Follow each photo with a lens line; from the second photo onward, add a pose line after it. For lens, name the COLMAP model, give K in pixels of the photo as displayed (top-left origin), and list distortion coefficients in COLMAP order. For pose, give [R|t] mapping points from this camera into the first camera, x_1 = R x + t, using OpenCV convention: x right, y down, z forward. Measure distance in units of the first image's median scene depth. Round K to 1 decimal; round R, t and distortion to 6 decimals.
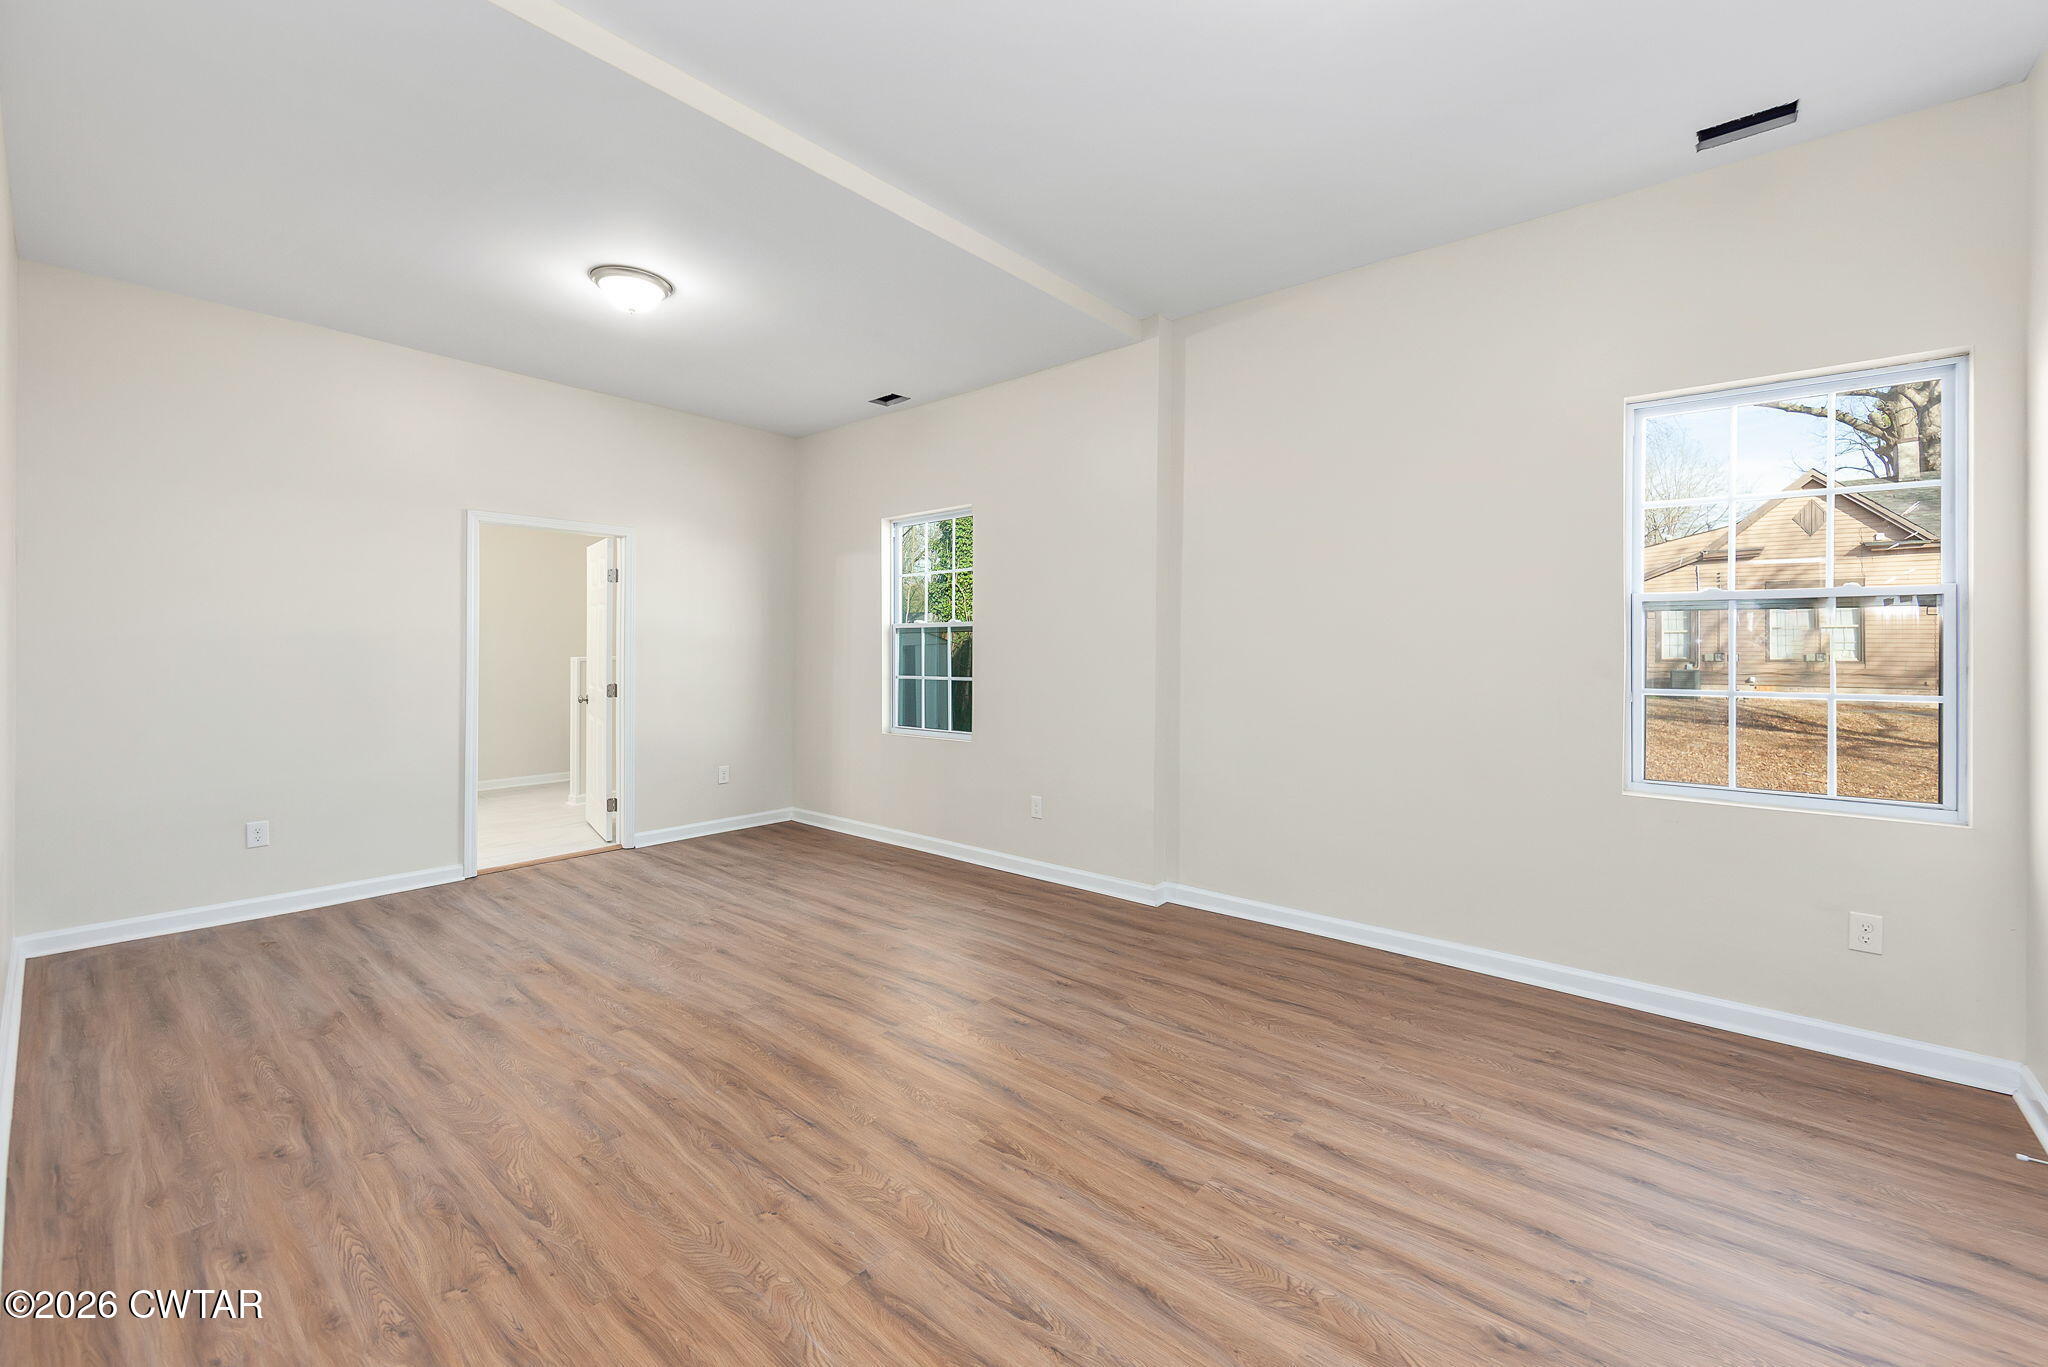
lens RADIAL K [[816.2, 0, 1029.1], [0, 816.2, 666.5], [0, 0, 1]] dist [-0.002205, 0.000011]
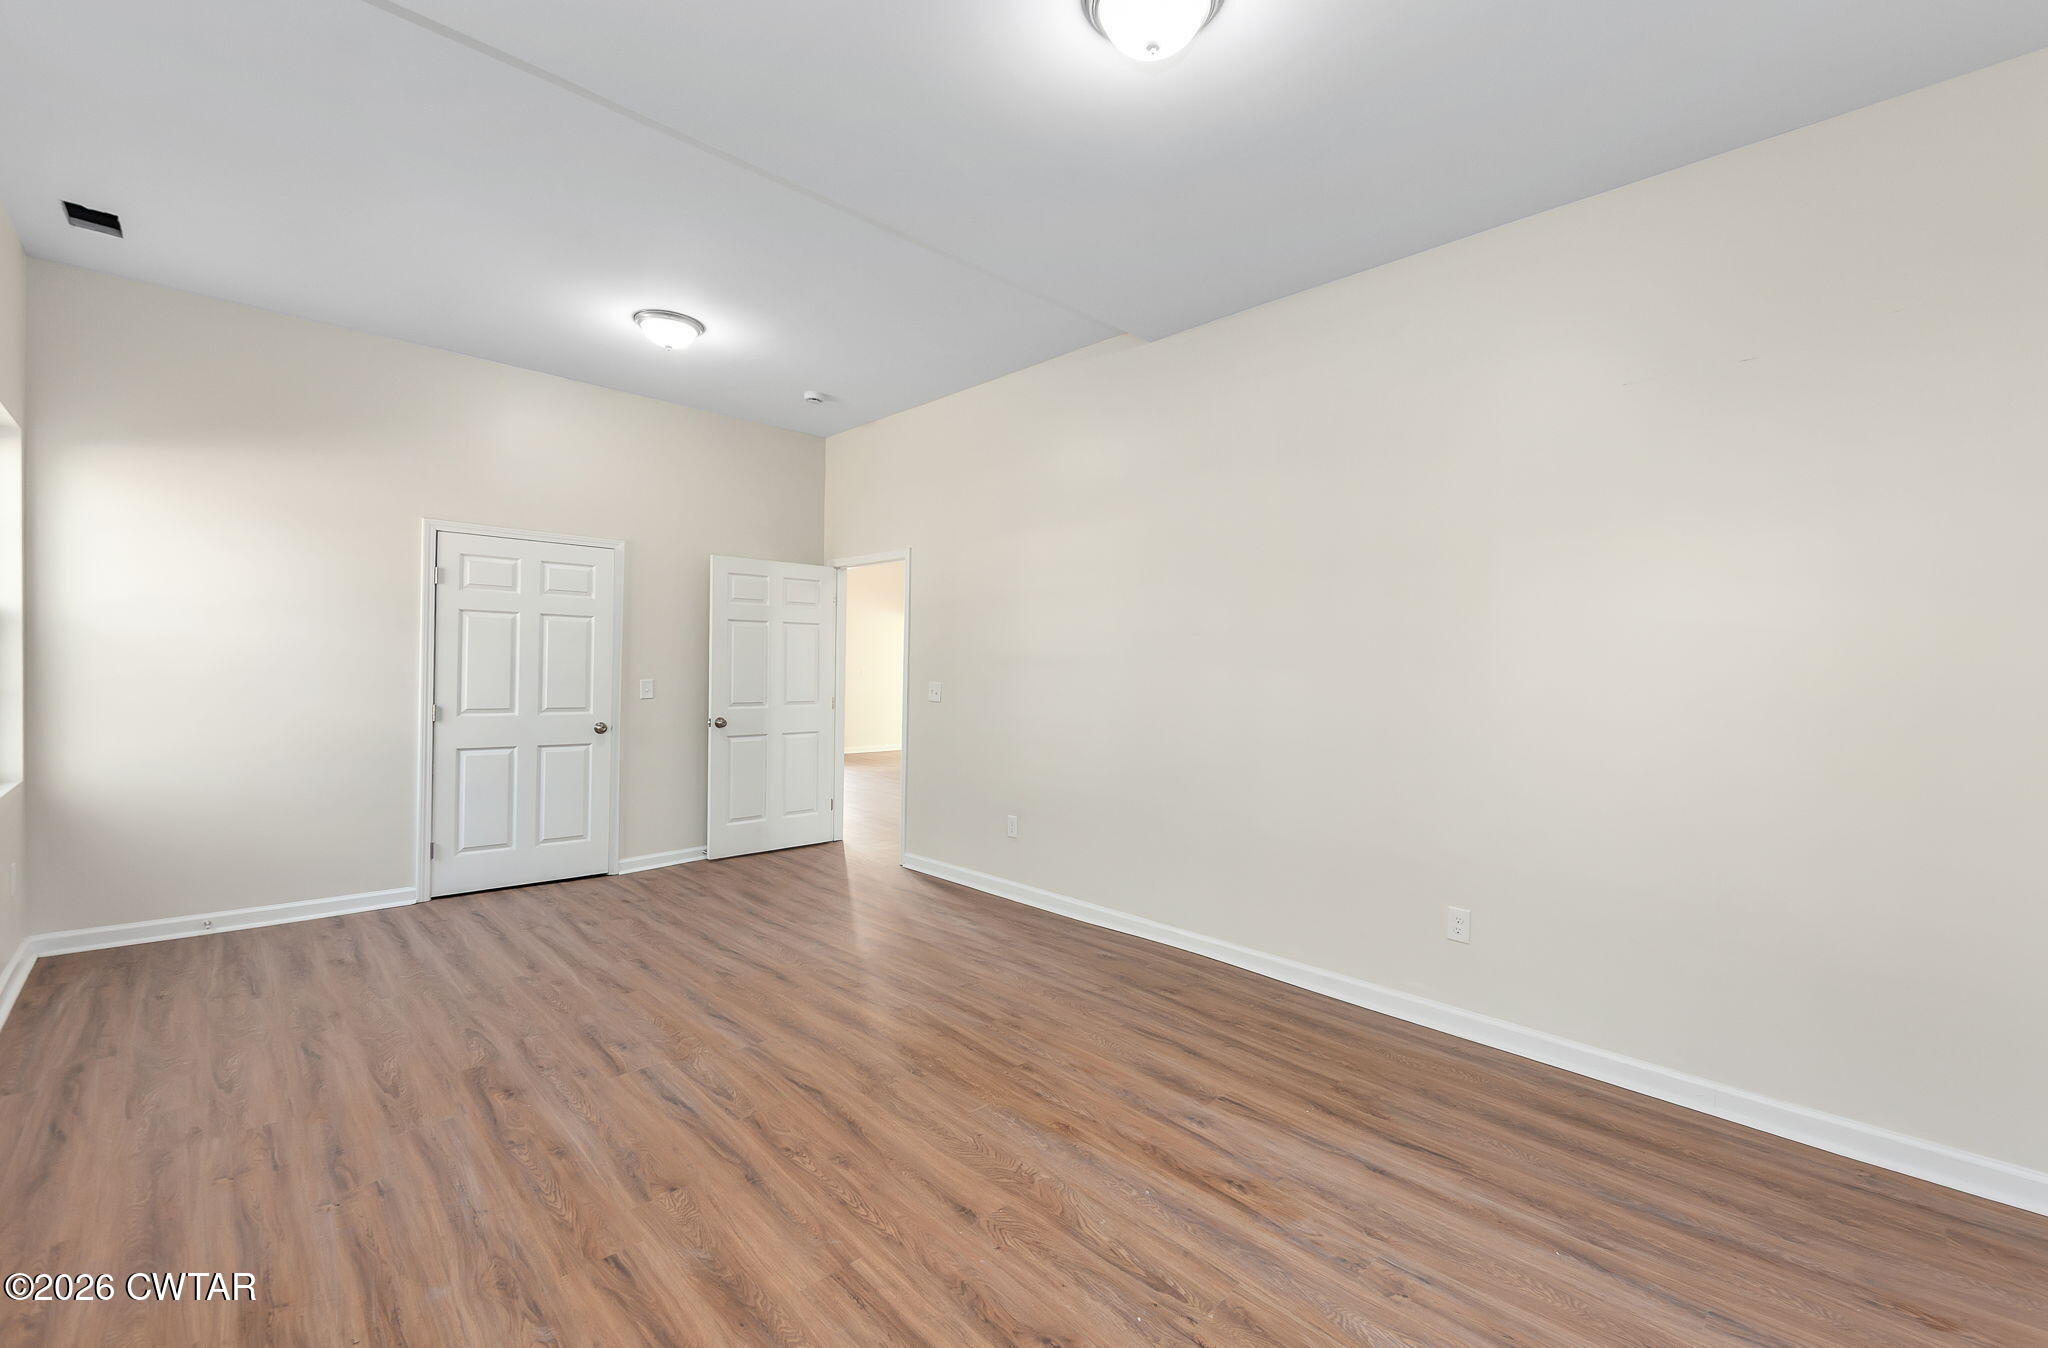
lens RADIAL K [[839.8, 0, 1033.6], [0, 839.8, 639.3], [0, 0, 1]] dist [0.001073, -0.000338]
pose [[-0.996309, -0.016205, 0.084301, -0.554538], [-0.016718, 0.999846, -0.005385, -0.052559], [-0.084200, -0.006774, -0.996426, 1.878568]]
